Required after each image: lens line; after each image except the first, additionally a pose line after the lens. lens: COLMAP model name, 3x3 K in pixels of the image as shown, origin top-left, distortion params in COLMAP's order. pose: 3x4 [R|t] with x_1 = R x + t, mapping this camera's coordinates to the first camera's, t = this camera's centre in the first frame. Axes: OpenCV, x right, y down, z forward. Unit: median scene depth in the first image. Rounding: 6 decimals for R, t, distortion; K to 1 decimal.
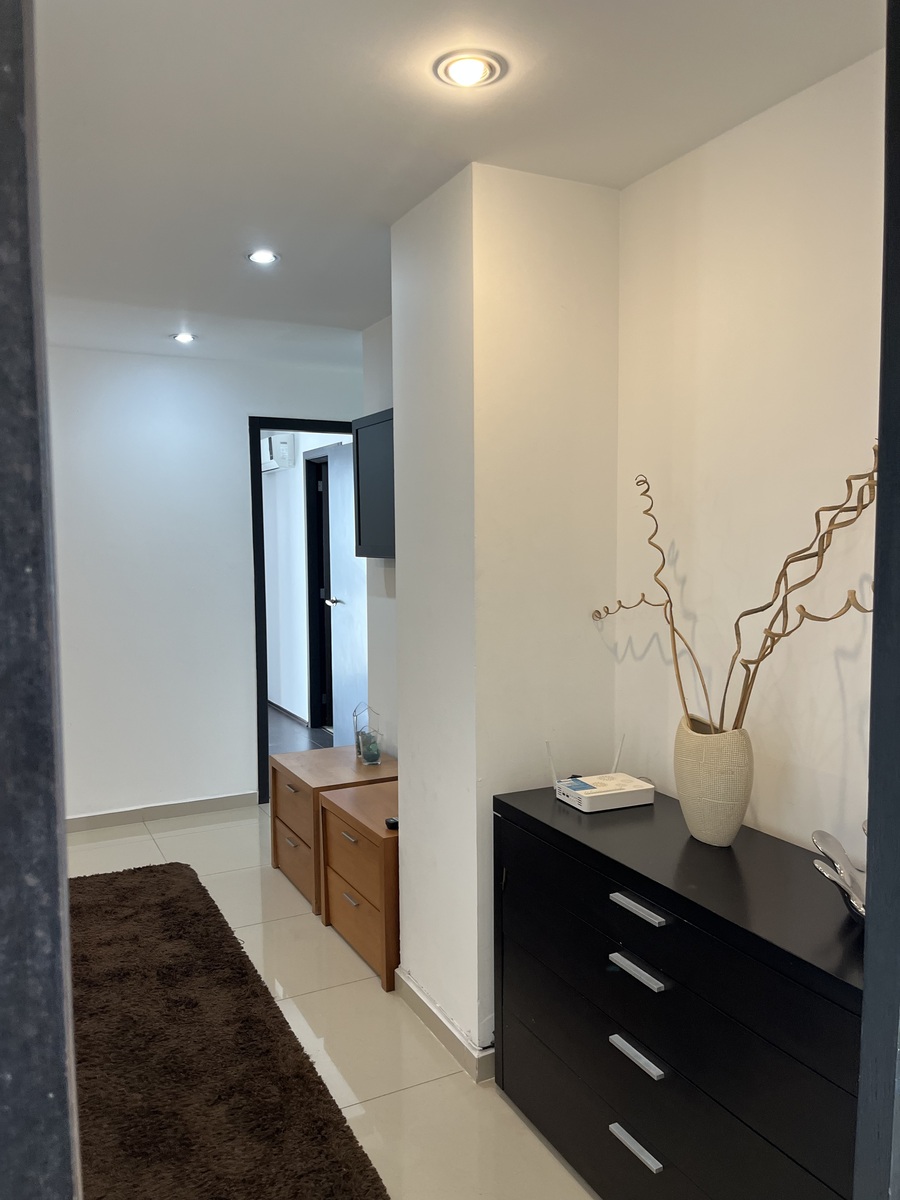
lens RADIAL K [[921.5, 0, 450.0], [0, 921.5, 600.0], [0, 0, 1]] dist [0.048126, -0.062622]
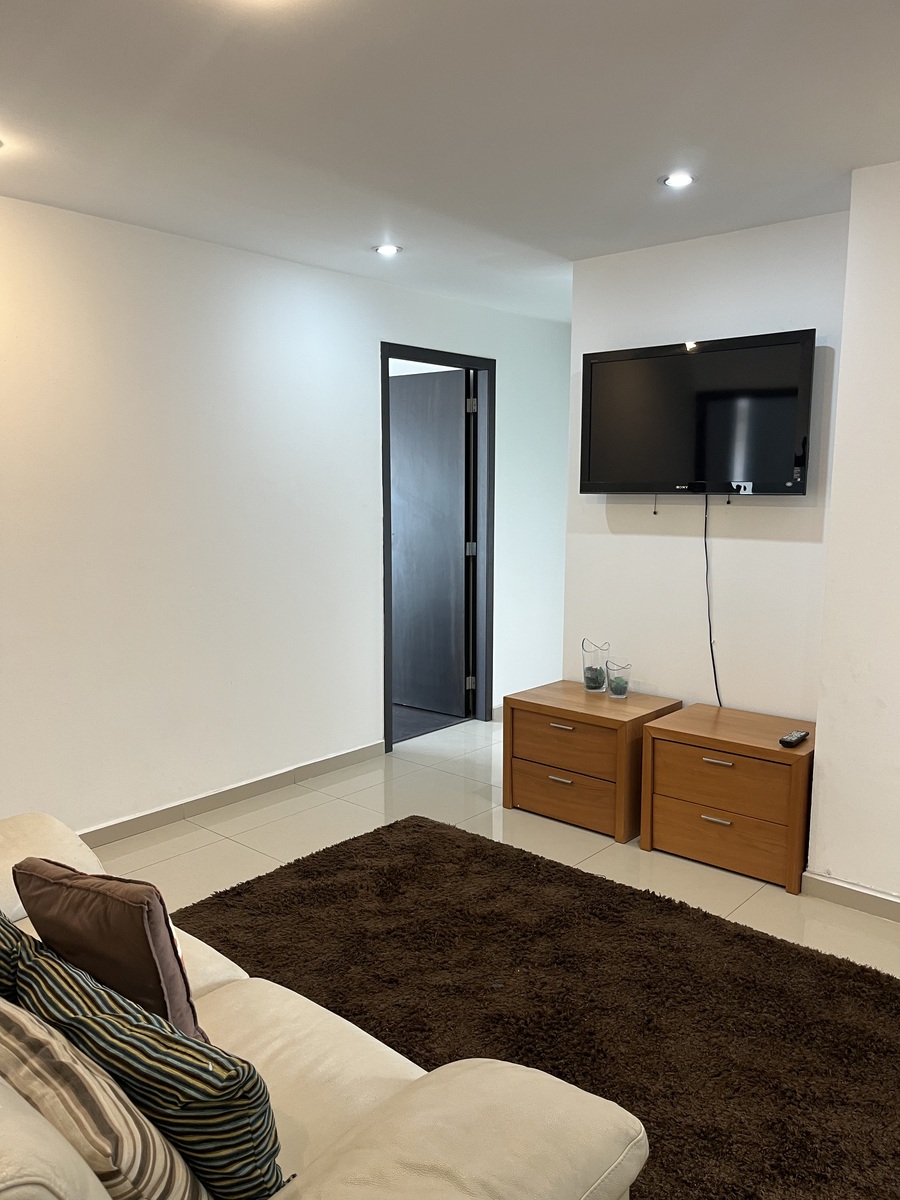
lens RADIAL K [[921.5, 0, 450.0], [0, 921.5, 600.0], [0, 0, 1]] dist [0.048126, -0.062622]
pose [[0.927705, -0.040326, 0.371129, -0.802928], [0.018755, 0.997928, 0.061550, 0.006531], [-0.372842, -0.050139, 0.926539, 0.162225]]
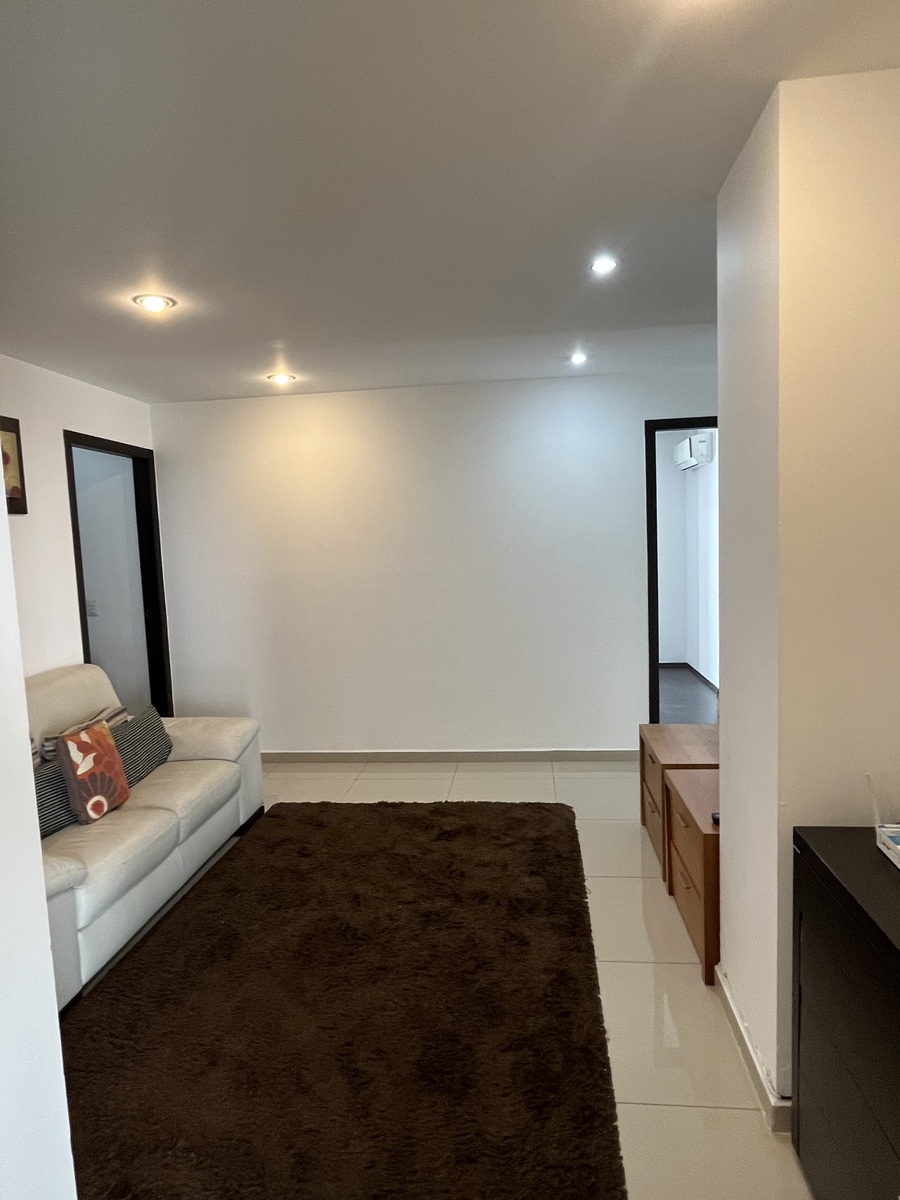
lens RADIAL K [[715.0, 0, 450.0], [0, 715.0, 600.0], [0, 0, 1]] dist [0.006299, 0.000134]
pose [[0.835228, 0.029655, -0.549104, 0.111215], [-0.008907, 0.999143, 0.040412, -0.019975], [0.549832, -0.028863, 0.834776, 0.210865]]
